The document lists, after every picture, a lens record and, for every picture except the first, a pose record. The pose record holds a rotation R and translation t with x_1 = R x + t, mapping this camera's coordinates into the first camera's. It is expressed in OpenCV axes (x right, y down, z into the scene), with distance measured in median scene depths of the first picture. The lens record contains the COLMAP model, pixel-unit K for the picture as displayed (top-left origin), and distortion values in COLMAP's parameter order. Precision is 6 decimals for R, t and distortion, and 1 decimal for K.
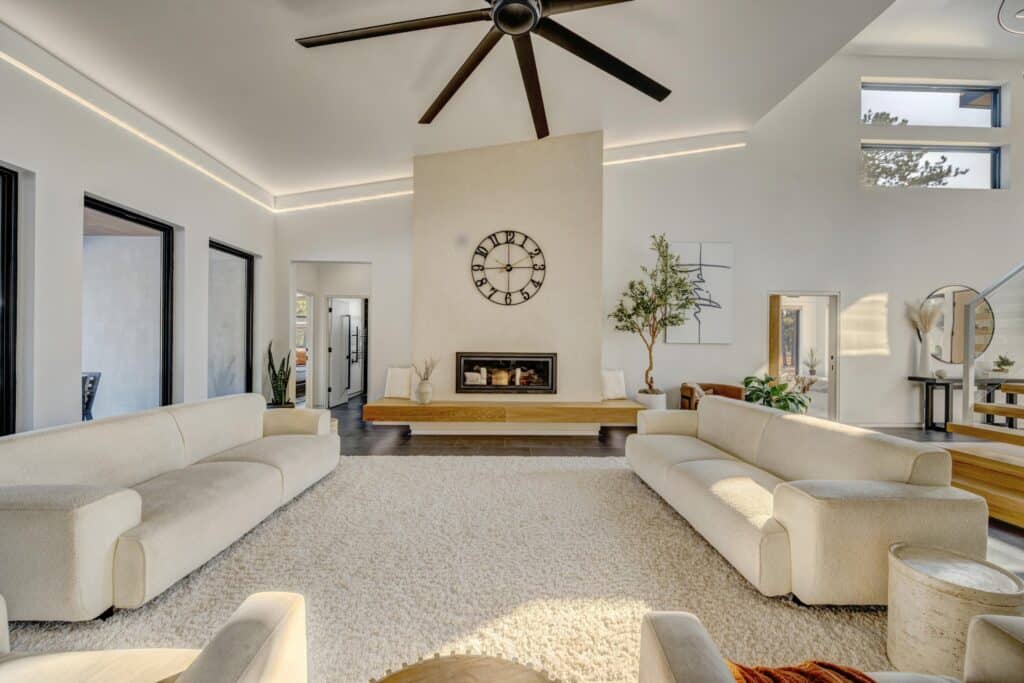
lens RADIAL K [[402.5, 0, 512.0], [0, 402.5, 341.5], [0, 0, 1]] dist [-0.016119, -0.000011]
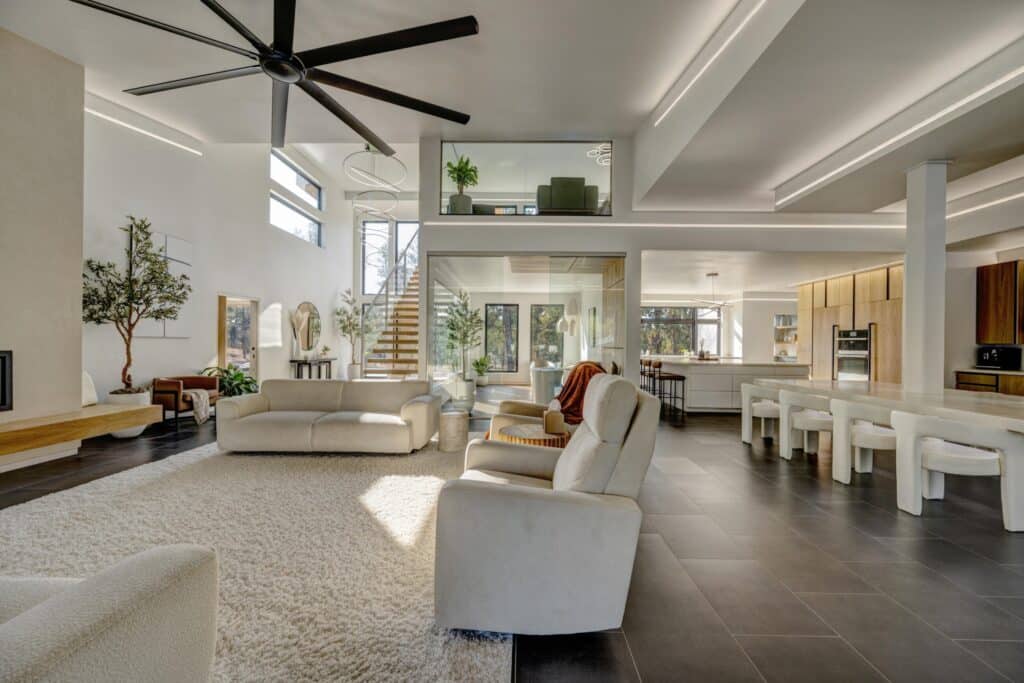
lens RADIAL K [[393.5, 0, 512.0], [0, 393.5, 341.5], [0, 0, 1]] dist [0.007074, -0.000005]
pose [[0.032546, -0.003634, 0.999464, -0.498993], [-0.013564, 0.999900, 0.004077, 0.000022], [-0.999378, -0.013690, 0.032494, 0.120399]]
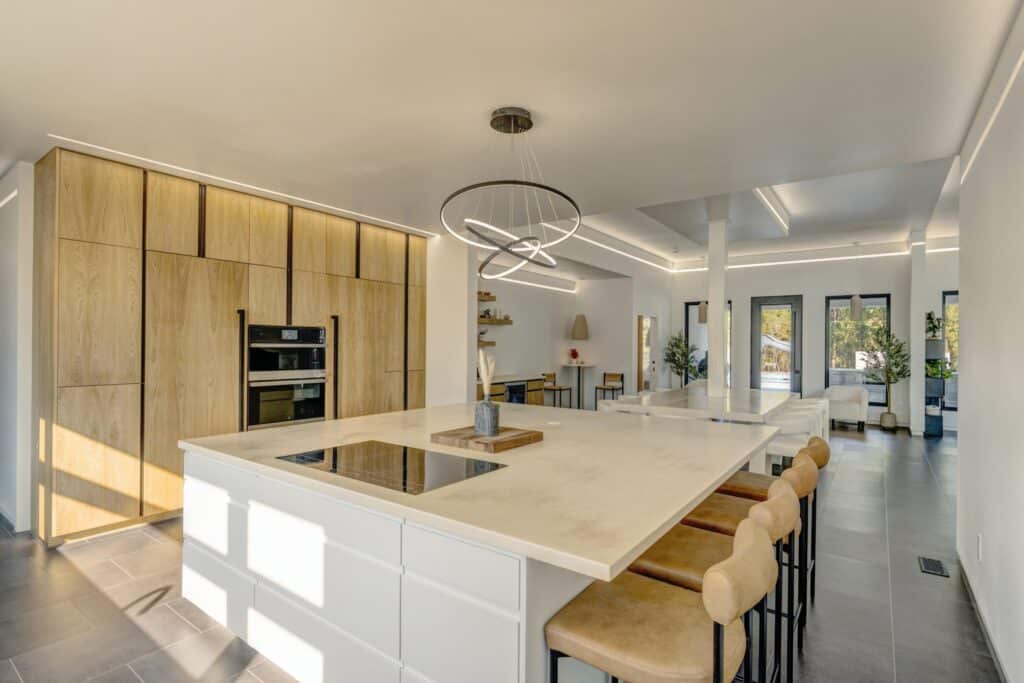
lens RADIAL K [[493.6, 0, 512.0], [0, 493.6, 341.5], [0, 0, 1]] dist [-0.000809, -0.000100]
pose [[-0.598832, -0.021596, -0.800583, 1.352161], [-0.029657, 0.999549, -0.004780, -0.032996], [0.800325, 0.020881, -0.599202, -0.261517]]
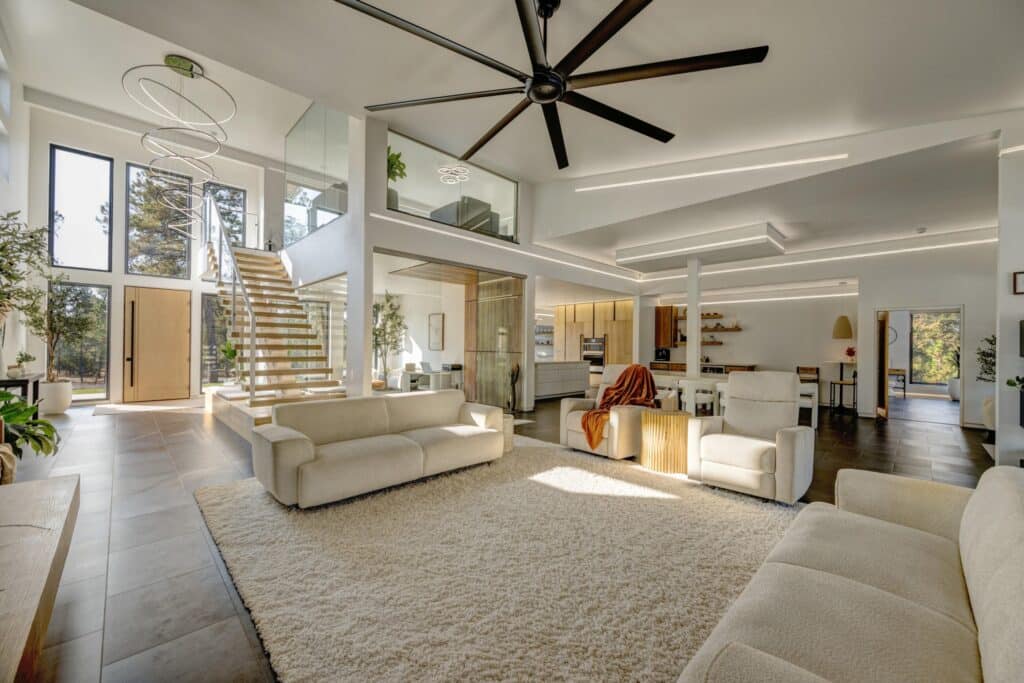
lens RADIAL K [[393.5, 0, 512.0], [0, 393.5, 341.5], [0, 0, 1]] dist [0.007074, -0.000005]
pose [[-0.688904, -0.010161, 0.724781, -0.351872], [-0.021345, 0.999752, -0.006273, -0.008793], [-0.724538, -0.019792, -0.688951, 0.810608]]
